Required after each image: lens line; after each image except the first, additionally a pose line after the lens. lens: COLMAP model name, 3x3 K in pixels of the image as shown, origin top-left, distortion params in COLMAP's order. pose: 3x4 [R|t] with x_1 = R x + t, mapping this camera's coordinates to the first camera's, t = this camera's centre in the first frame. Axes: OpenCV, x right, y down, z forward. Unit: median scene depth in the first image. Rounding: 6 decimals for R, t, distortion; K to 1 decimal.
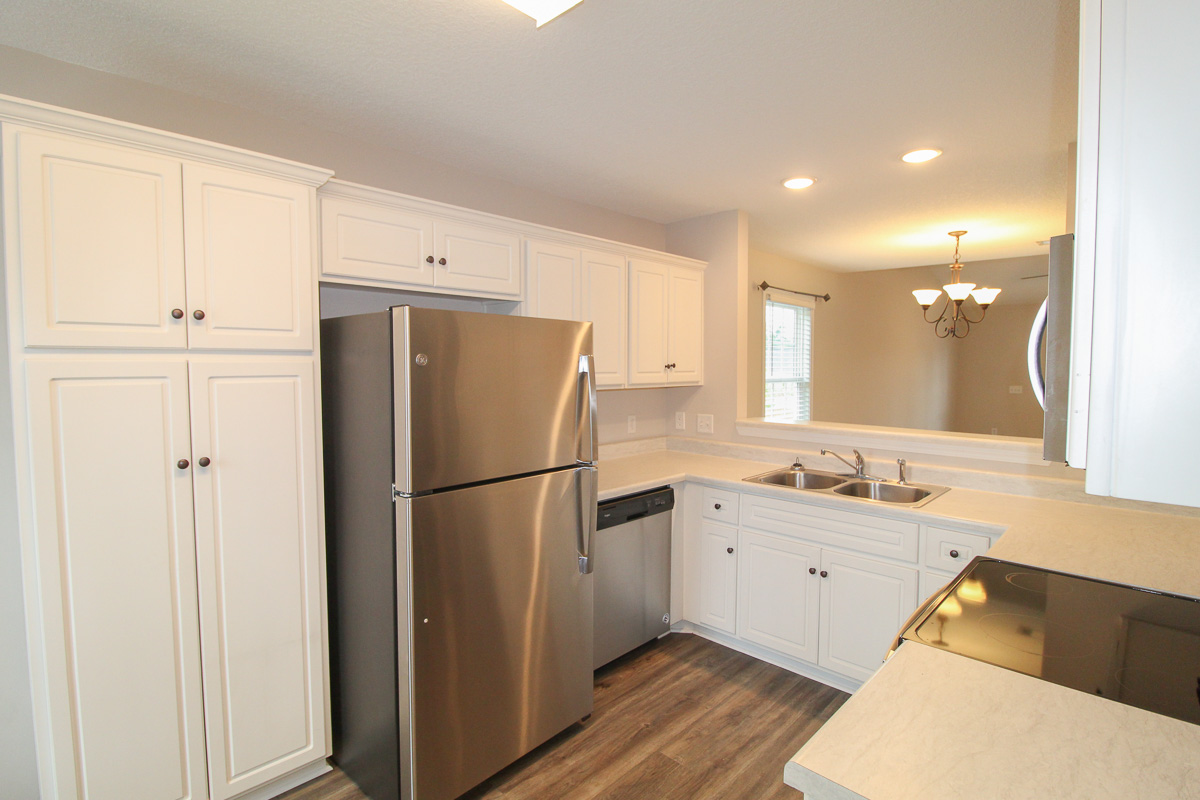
lens RADIAL K [[573.3, 0, 603.4], [0, 573.3, 402.6], [0, 0, 1]] dist [-0.020997, -0.000714]
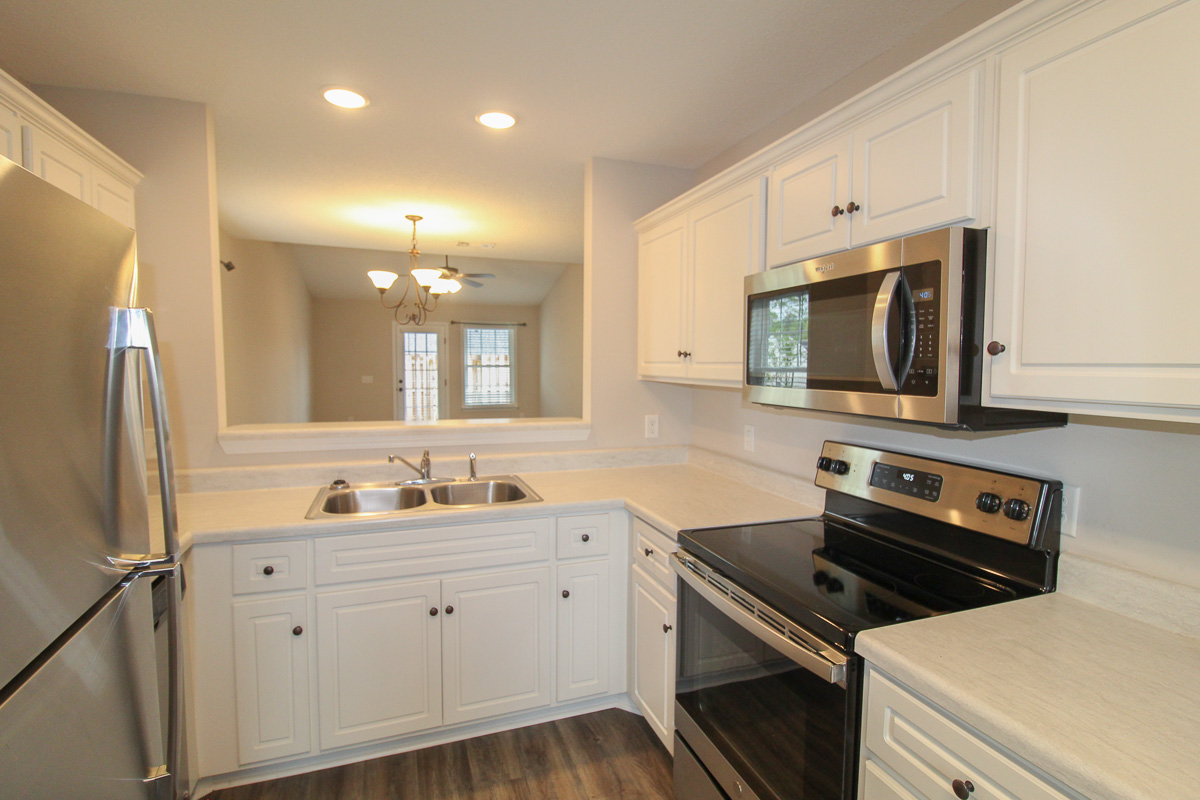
lens RADIAL K [[573.3, 0, 603.7], [0, 573.3, 399.7], [0, 0, 1]] dist [-0.020997, -0.000714]
pose [[0.433252, -0.059132, 0.899331, -0.185031], [0.053930, 0.997758, 0.039624, -0.009620], [-0.899658, 0.031334, 0.435470, 0.384098]]
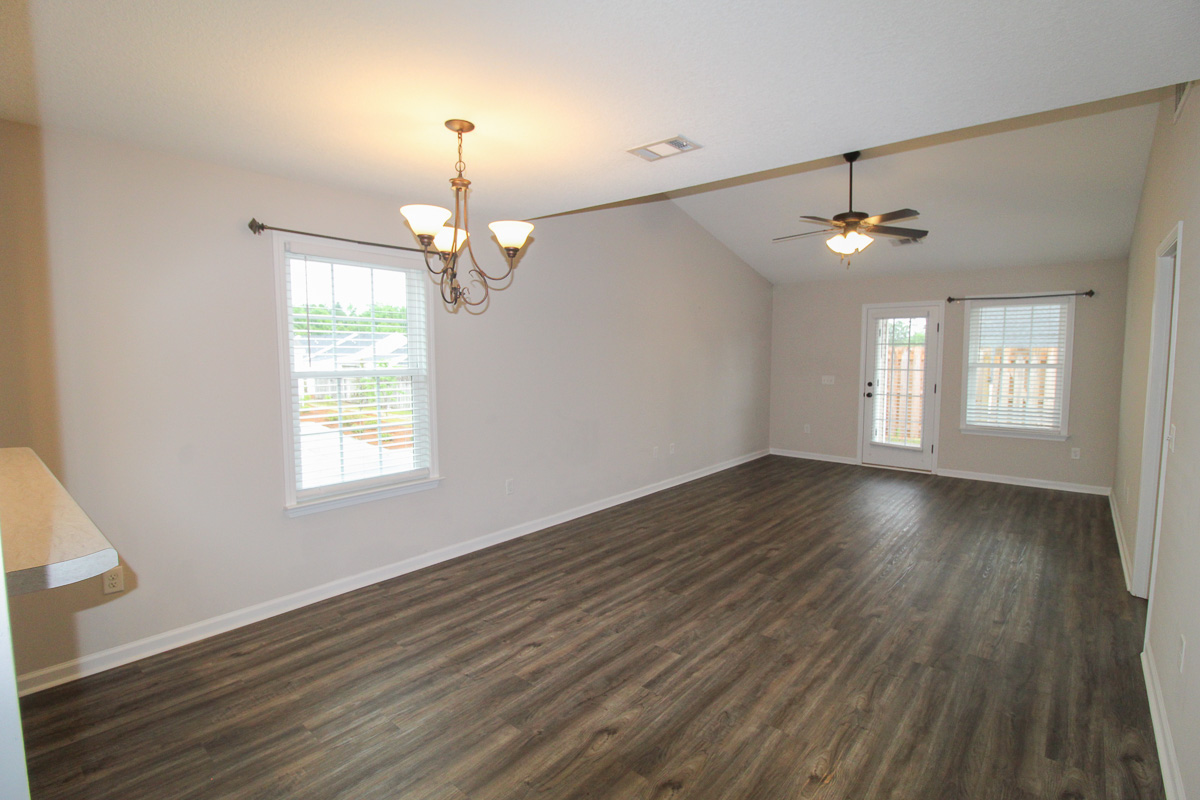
lens RADIAL K [[573.3, 0, 597.0], [0, 573.3, 398.6], [0, 0, 1]] dist [-0.020997, -0.000714]
pose [[0.996483, -0.008046, 0.083409, 0.958460], [0.006875, 0.999874, 0.014325, -0.029383], [-0.083514, -0.013701, 0.996412, 0.523463]]
